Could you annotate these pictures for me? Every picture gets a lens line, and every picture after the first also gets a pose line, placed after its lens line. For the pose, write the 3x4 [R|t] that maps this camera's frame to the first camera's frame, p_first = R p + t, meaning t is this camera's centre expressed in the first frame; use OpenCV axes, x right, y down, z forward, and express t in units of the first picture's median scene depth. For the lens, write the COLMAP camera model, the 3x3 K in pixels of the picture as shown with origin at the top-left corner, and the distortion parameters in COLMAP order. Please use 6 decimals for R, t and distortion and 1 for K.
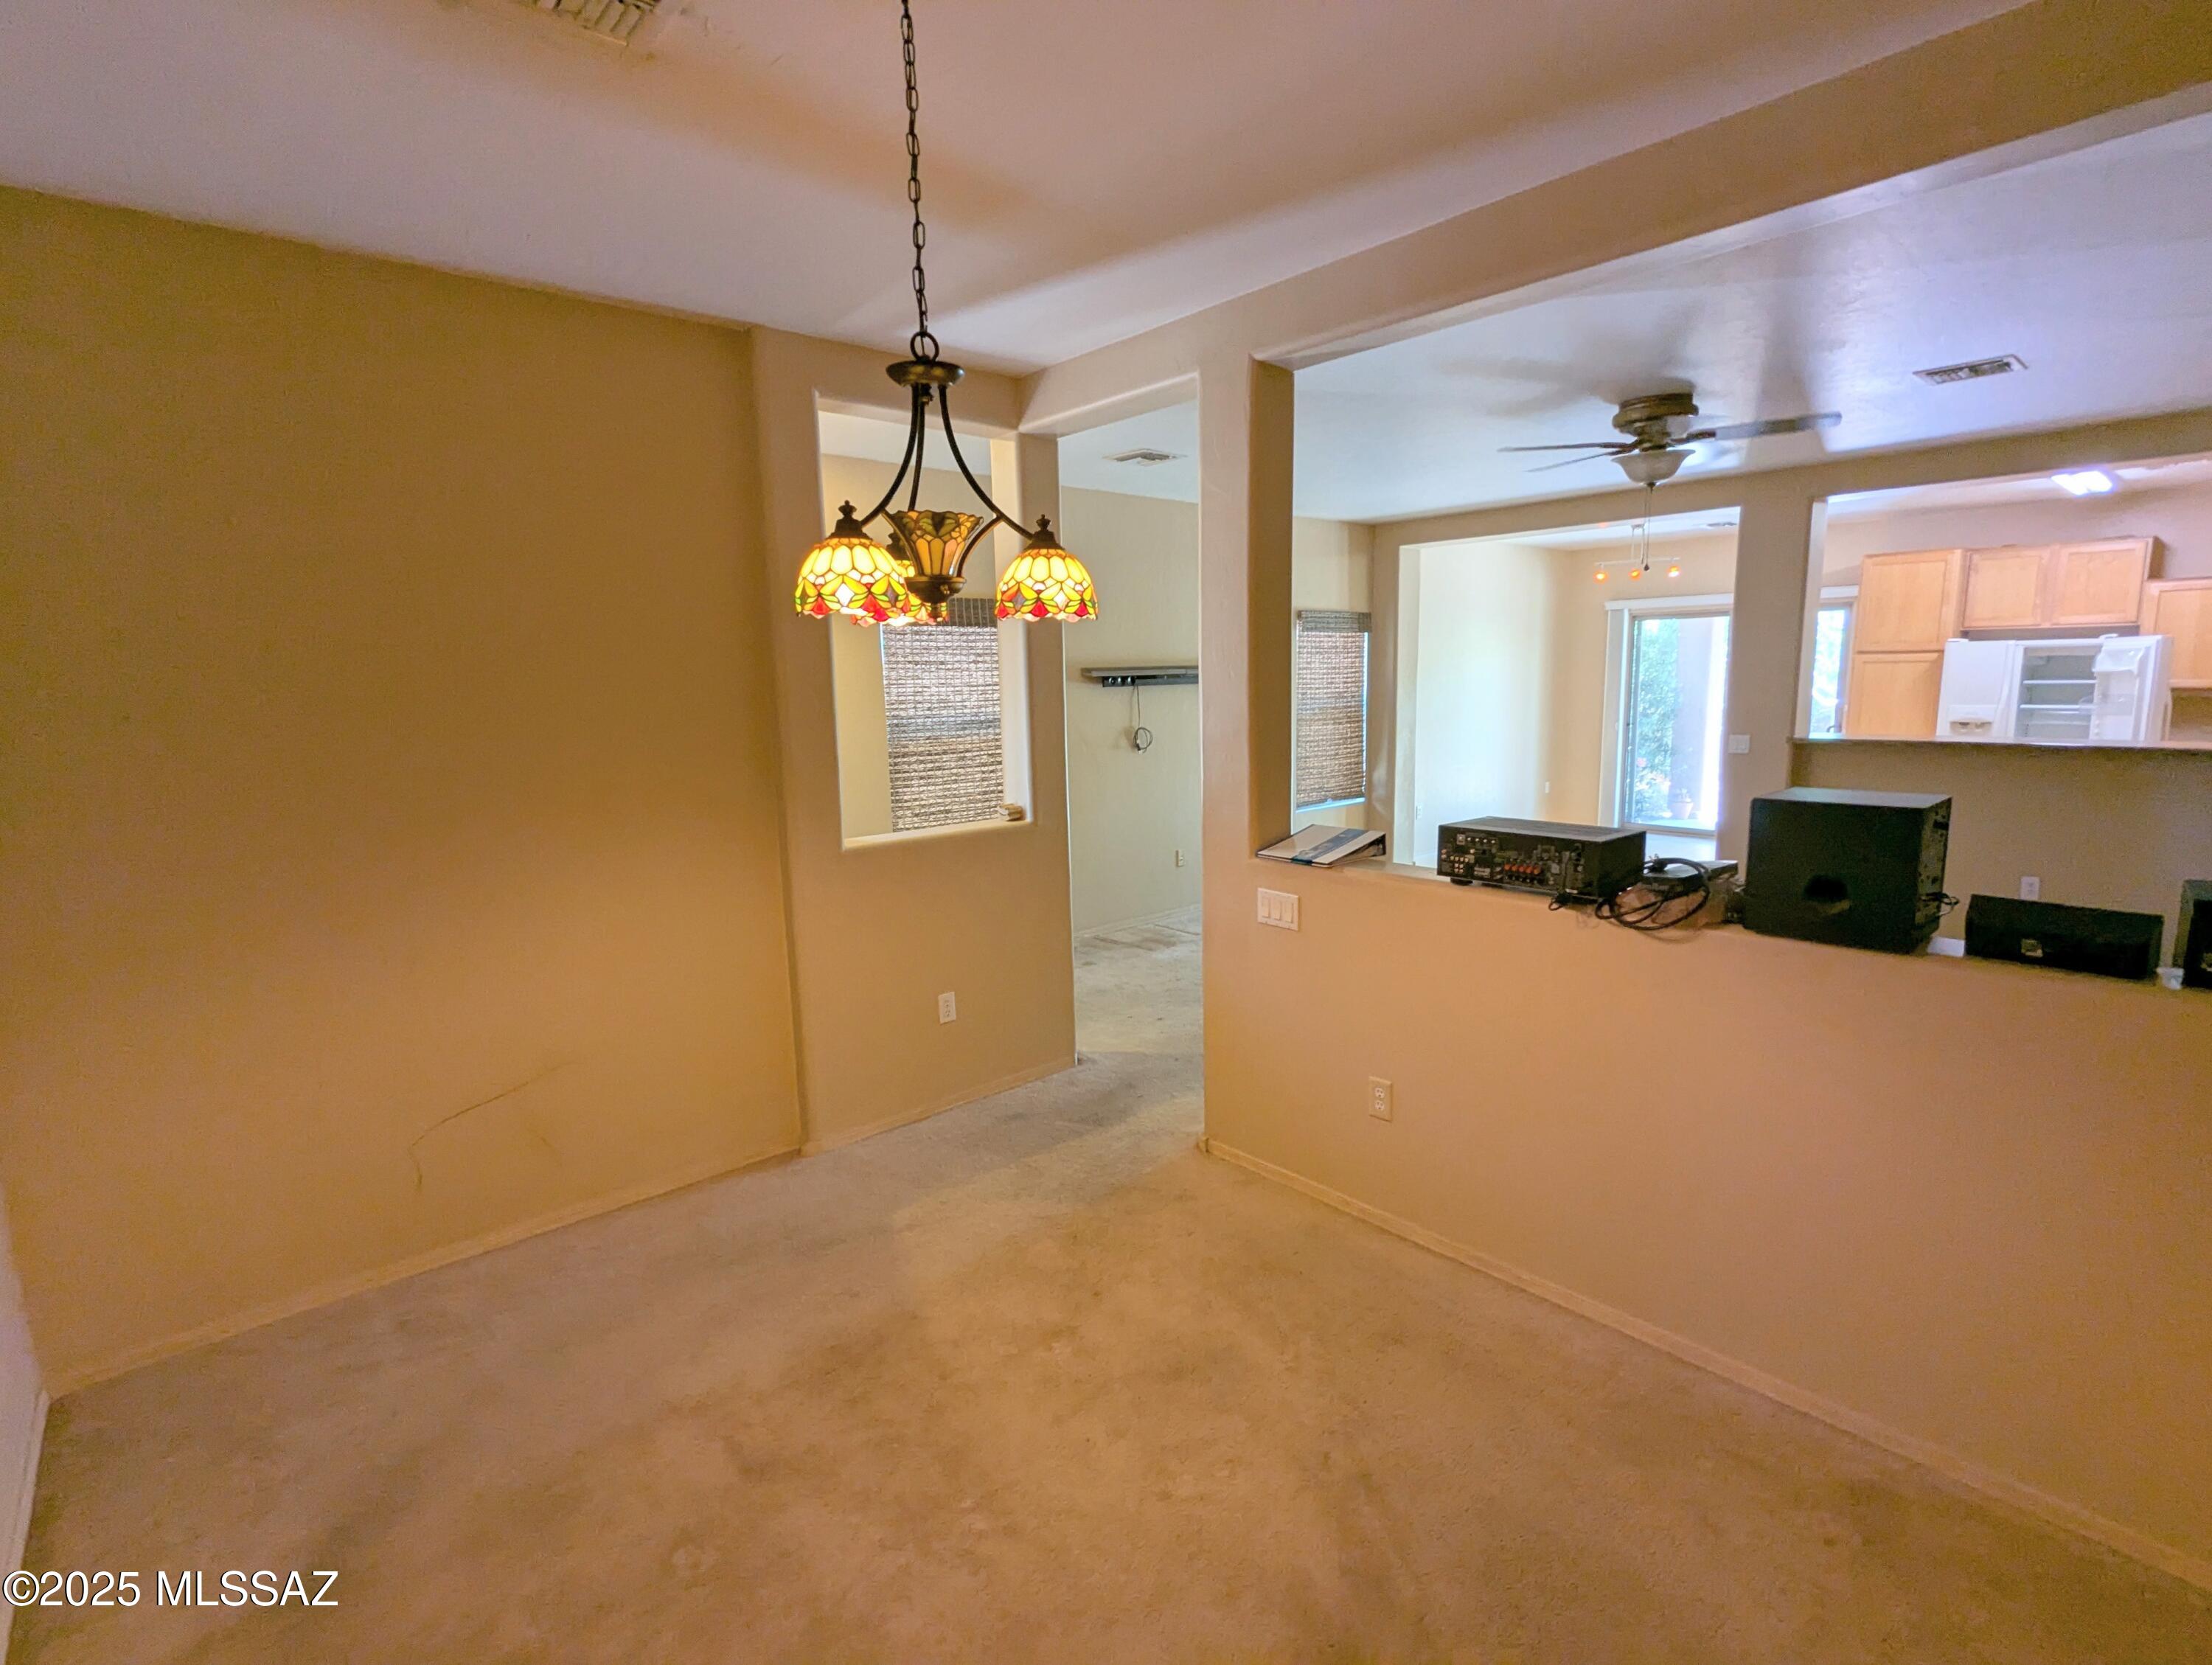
lens RADIAL K [[1048.4, 0, 1108.1], [0, 1048.4, 836.1], [0, 0, 1]] dist [-0.000810, 0.001741]
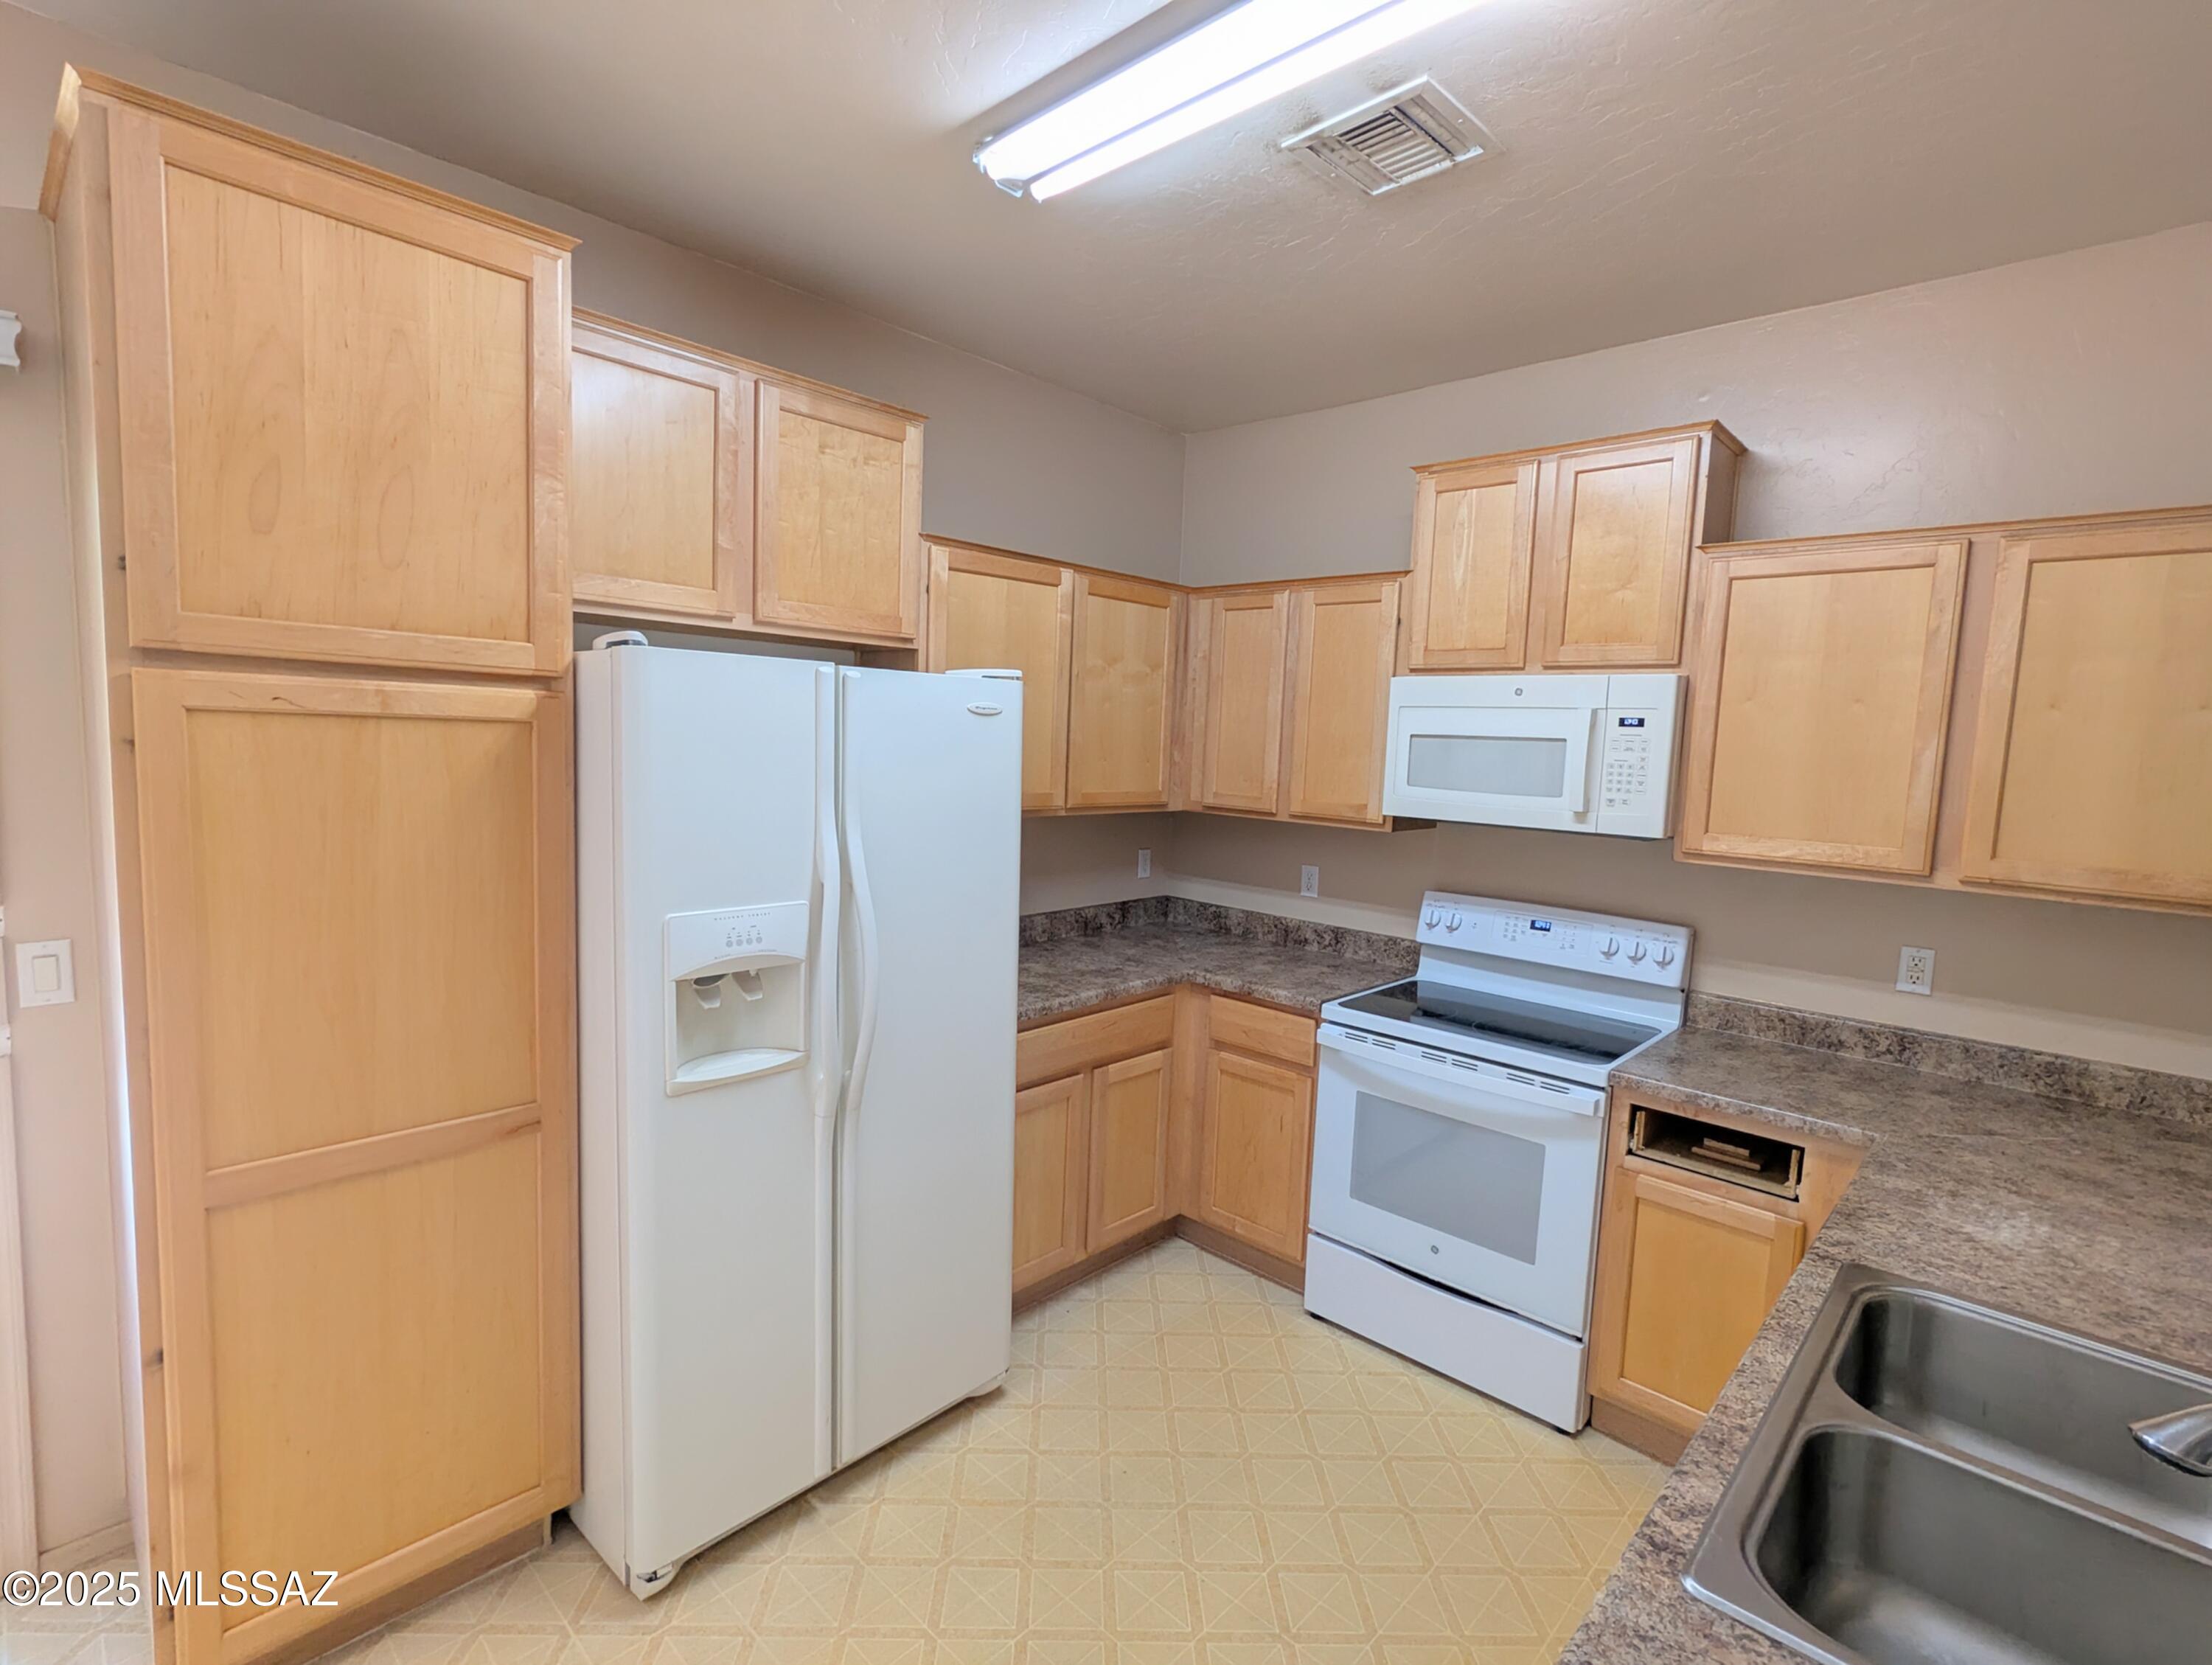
lens RADIAL K [[1048.4, 0, 1108.1], [0, 1048.4, 836.1], [0, 0, 1]] dist [-0.000810, 0.001741]
pose [[-0.089796, -0.080964, 0.992664, 0.728140], [0.115022, 0.989178, 0.091085, -0.197589], [-0.989296, 0.122358, -0.079512, 1.191205]]
